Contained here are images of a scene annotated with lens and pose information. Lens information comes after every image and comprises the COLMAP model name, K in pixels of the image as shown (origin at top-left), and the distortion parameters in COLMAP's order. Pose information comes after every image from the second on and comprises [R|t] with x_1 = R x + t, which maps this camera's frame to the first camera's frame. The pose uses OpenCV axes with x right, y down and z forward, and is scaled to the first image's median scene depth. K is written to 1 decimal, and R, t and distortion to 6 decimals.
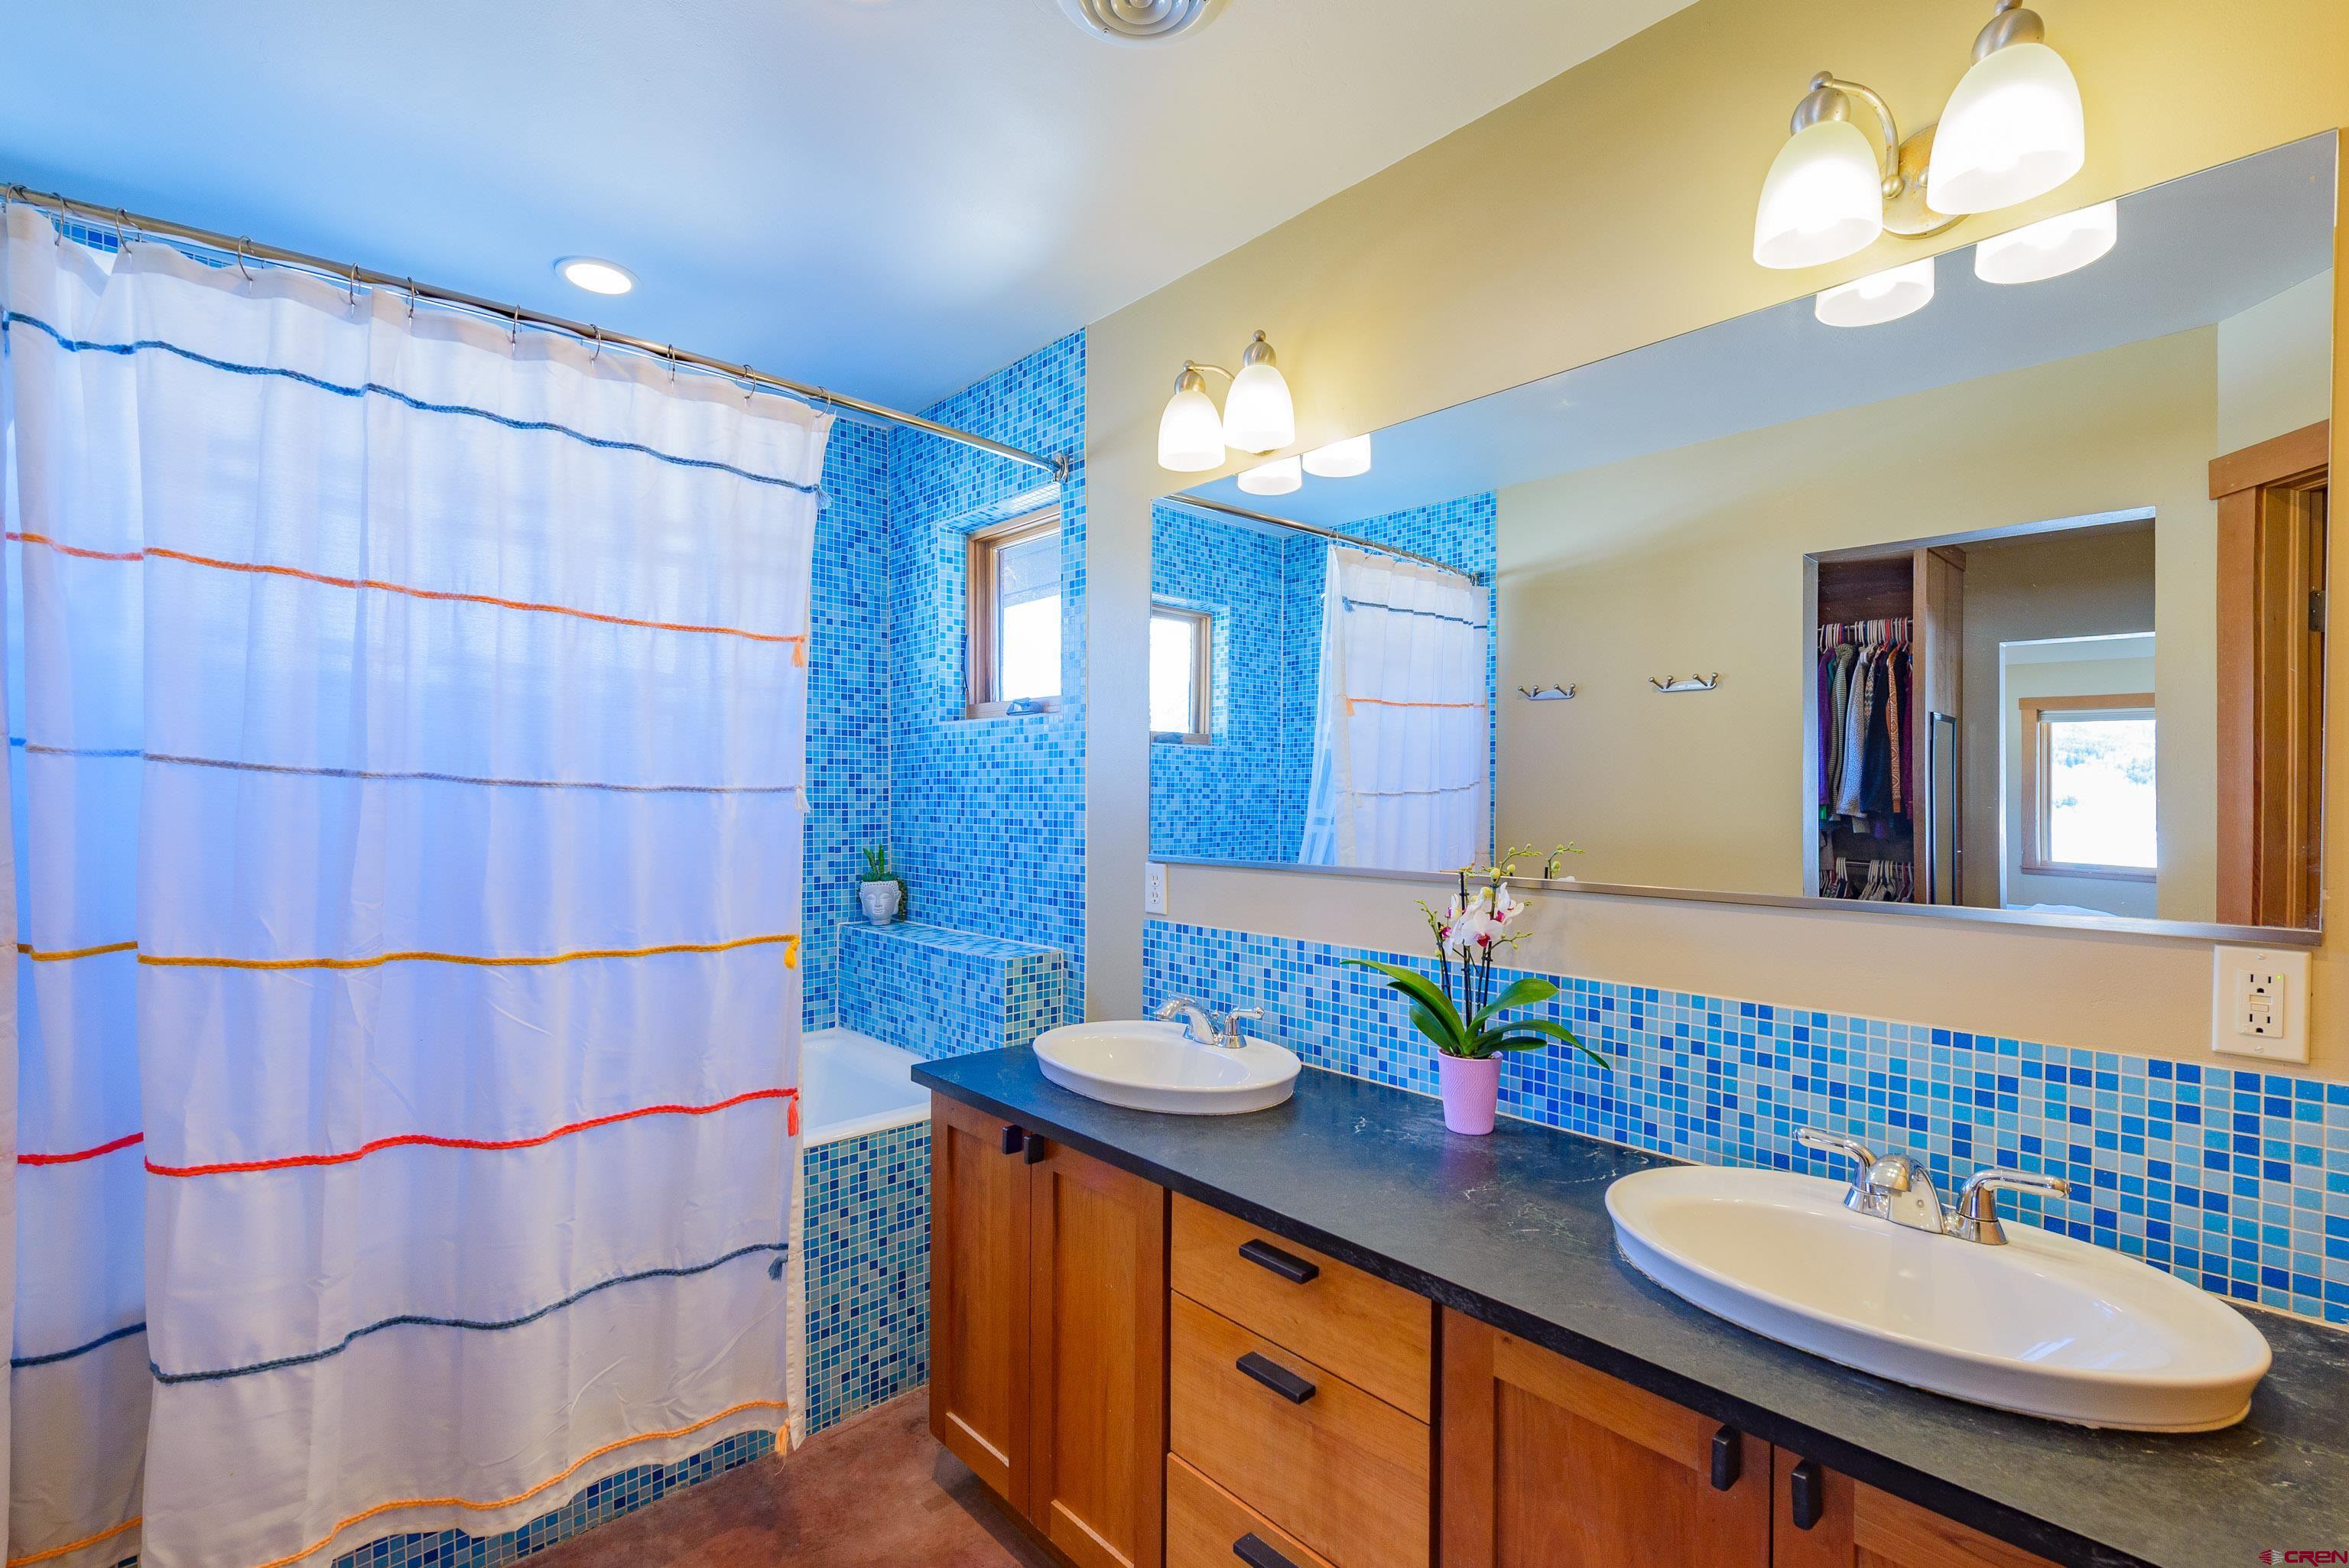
lens RADIAL K [[1035.7, 0, 1178.9], [0, 1035.7, 799.2], [0, 0, 1]] dist [0.000415, 0.000071]
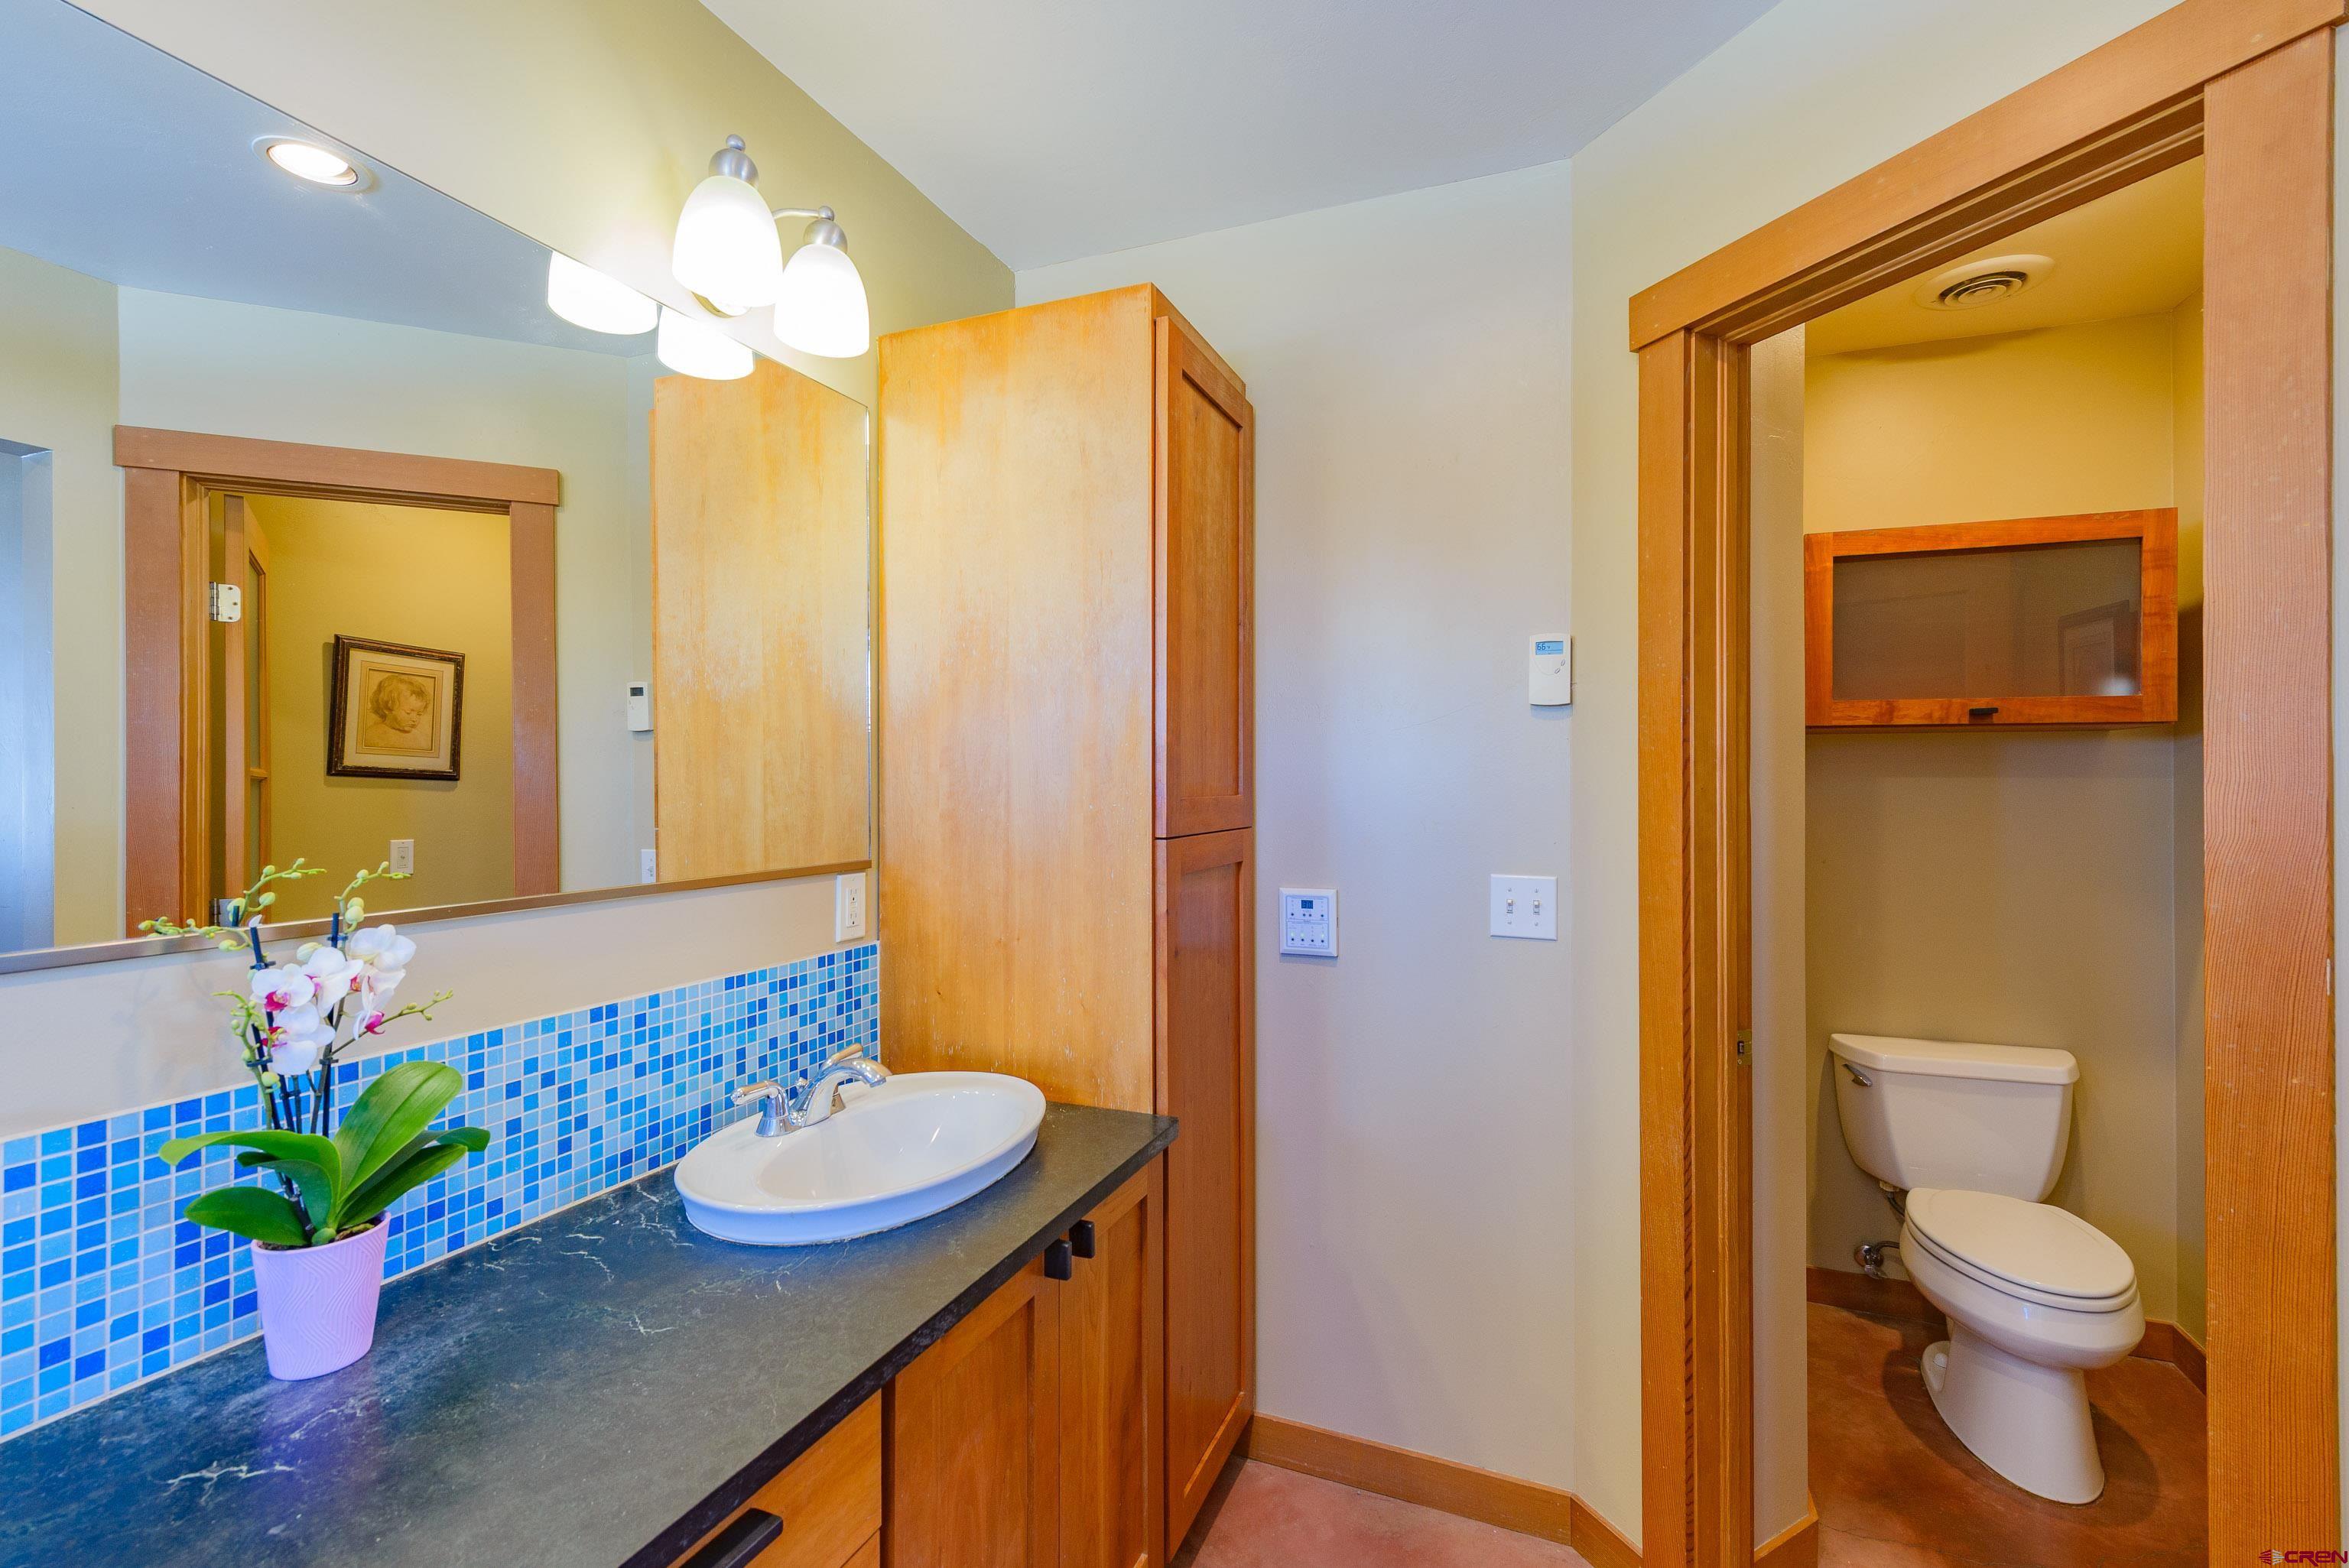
lens RADIAL K [[1048.6, 0, 1177.4], [0, 1048.6, 769.8], [0, 0, 1]] dist [-0.000841, -0.000466]
pose [[-0.433235, 0.000979, 0.901280, -0.555861], [-0.001598, 0.999997, -0.001854, -0.016448], [-0.901279, -0.002244, -0.433232, 0.995569]]
